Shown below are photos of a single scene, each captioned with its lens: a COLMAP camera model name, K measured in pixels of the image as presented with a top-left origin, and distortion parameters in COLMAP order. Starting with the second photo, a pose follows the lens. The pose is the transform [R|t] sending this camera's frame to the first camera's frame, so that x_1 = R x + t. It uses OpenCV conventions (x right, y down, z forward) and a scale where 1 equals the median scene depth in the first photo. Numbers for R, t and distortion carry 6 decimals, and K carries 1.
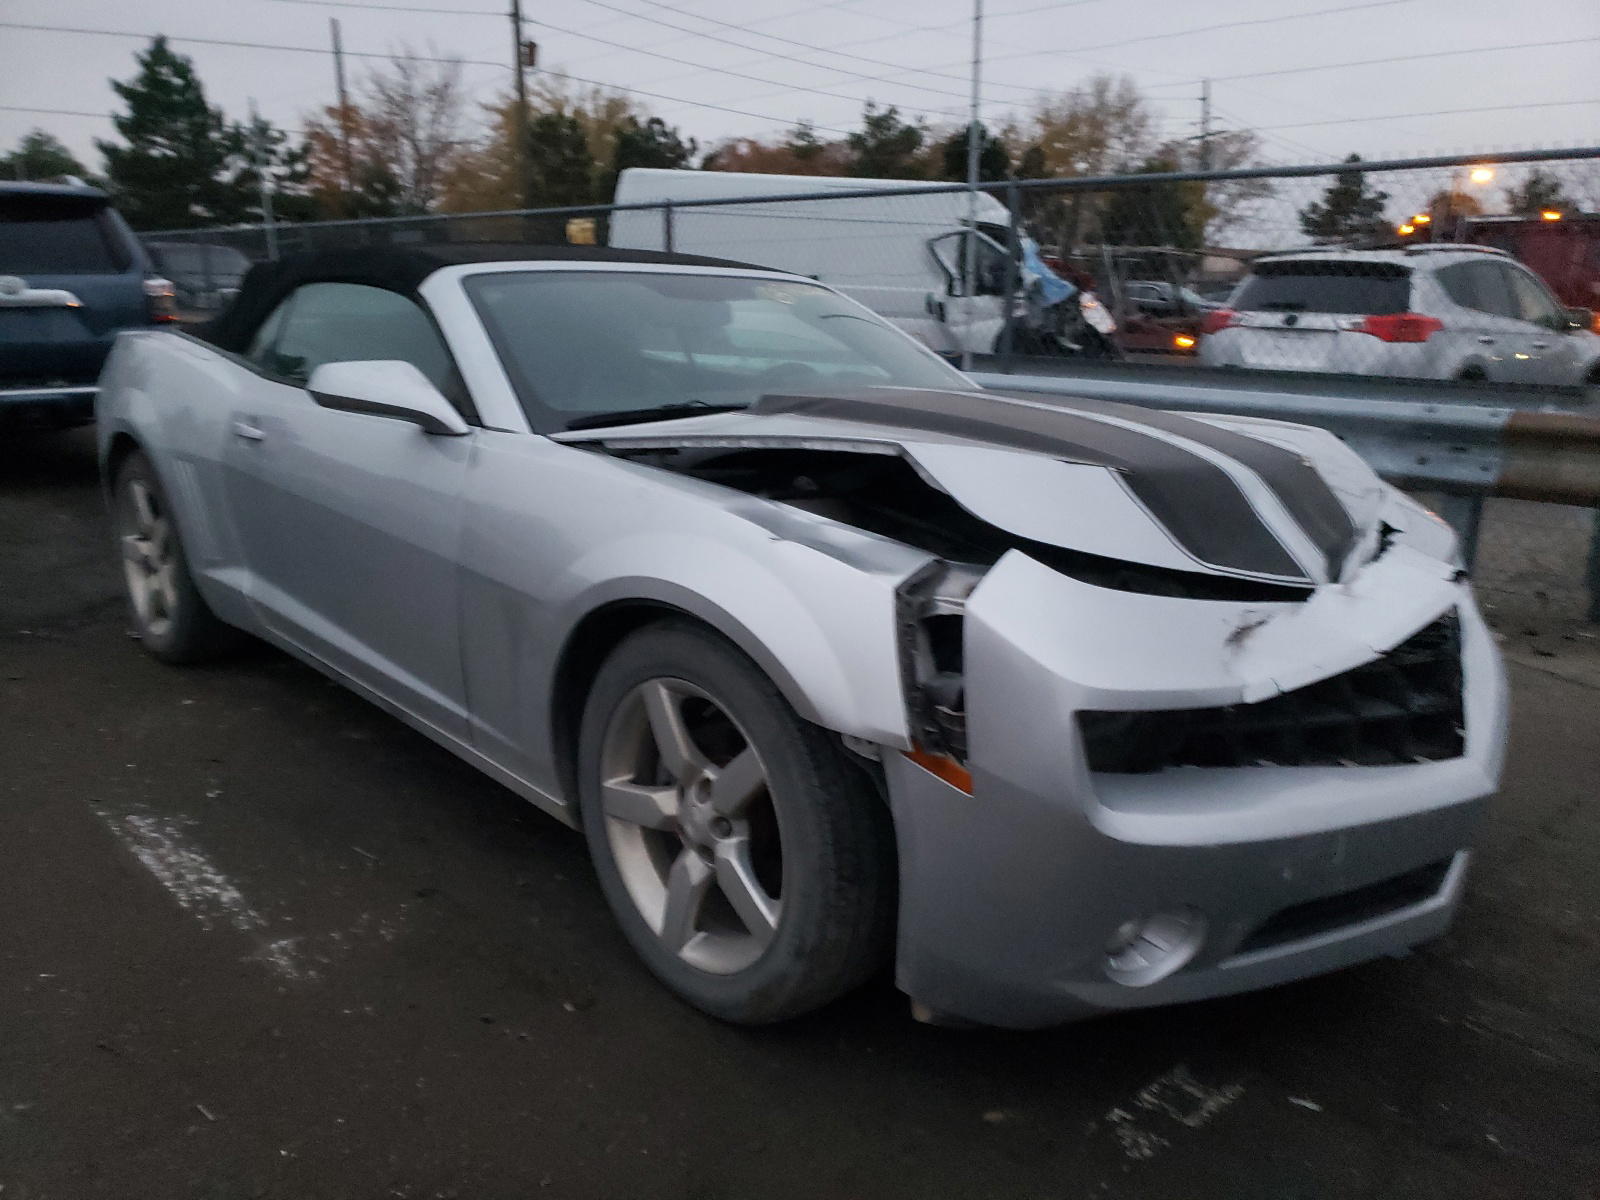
lens RADIAL K [[1211.1, 0, 800.0], [0, 1211.1, 600.0], [0, 0, 1]] dist [0.008749, 0.004997]
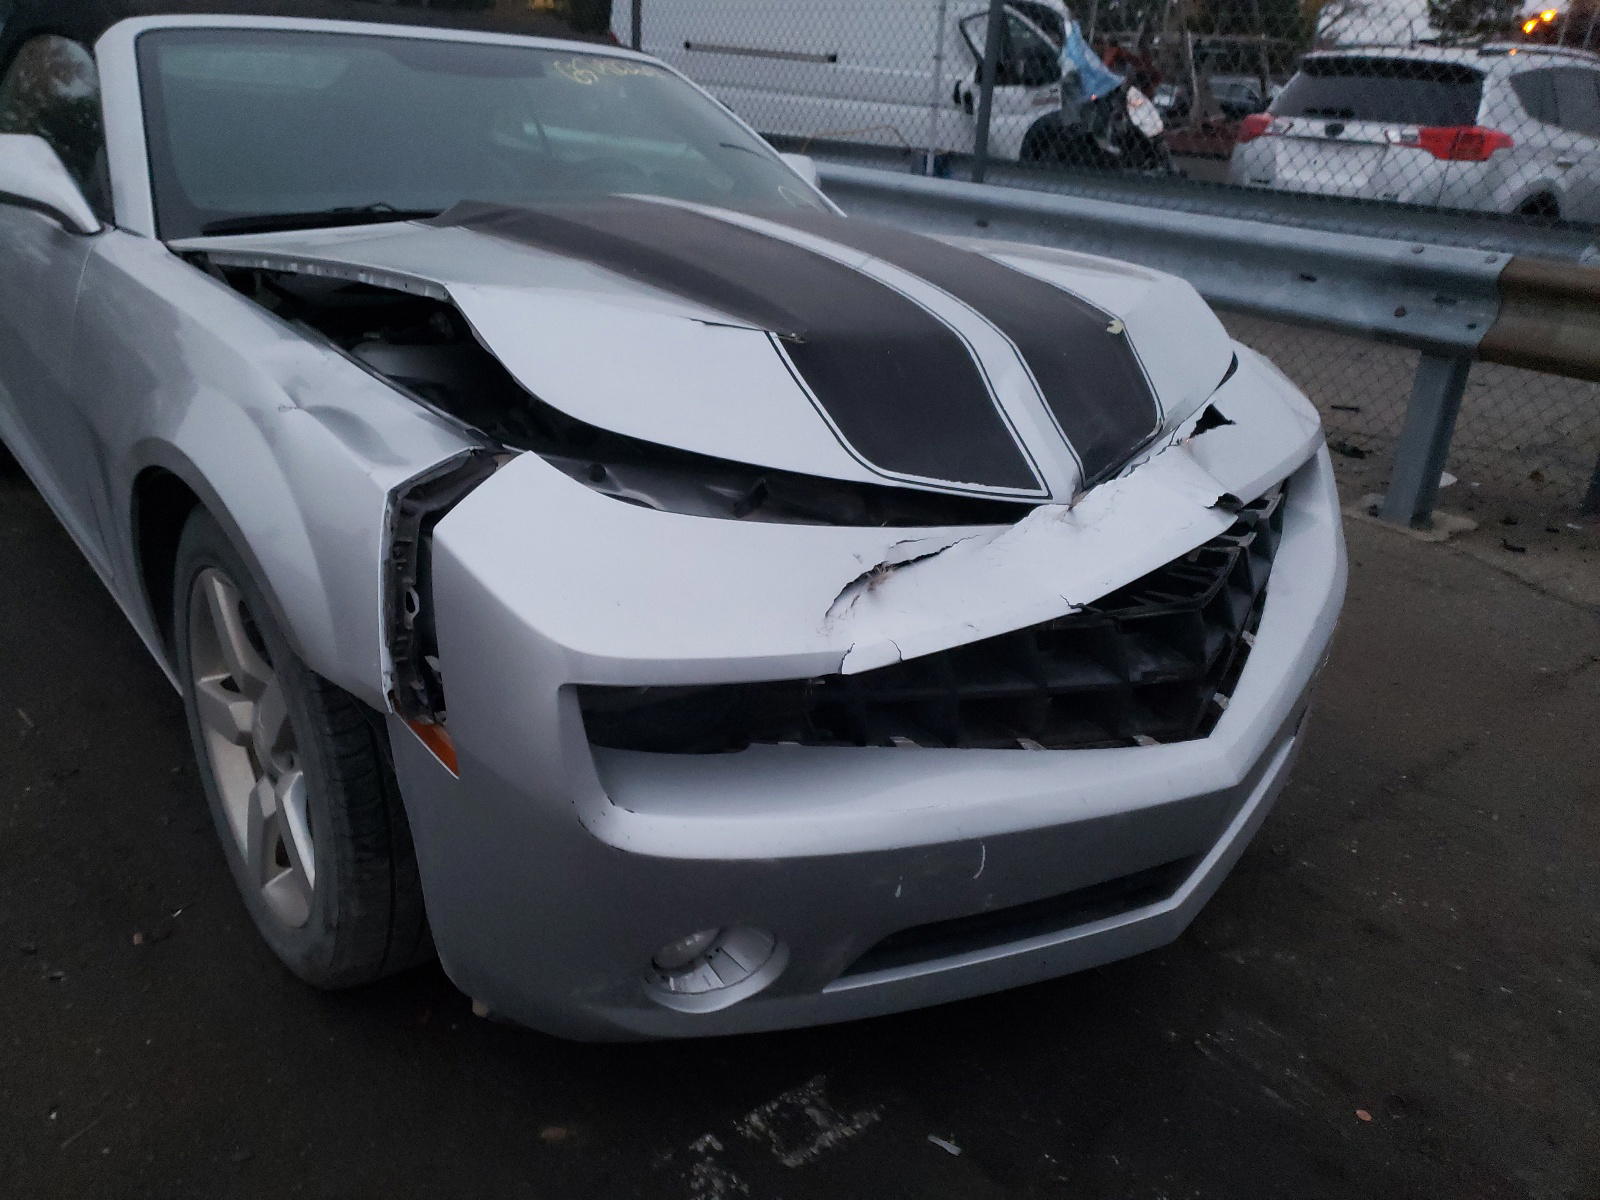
lens RADIAL K [[1205.2, 0, 800.0], [0, 1205.2, 600.0], [0, 0, 1]] dist [0.046439, -0.049407]
pose [[0.996872, 0.061968, -0.049053, 0.155689], [-0.053346, 0.985530, 0.160888, -0.032428], [0.058313, -0.157768, 0.985753, 0.116412]]
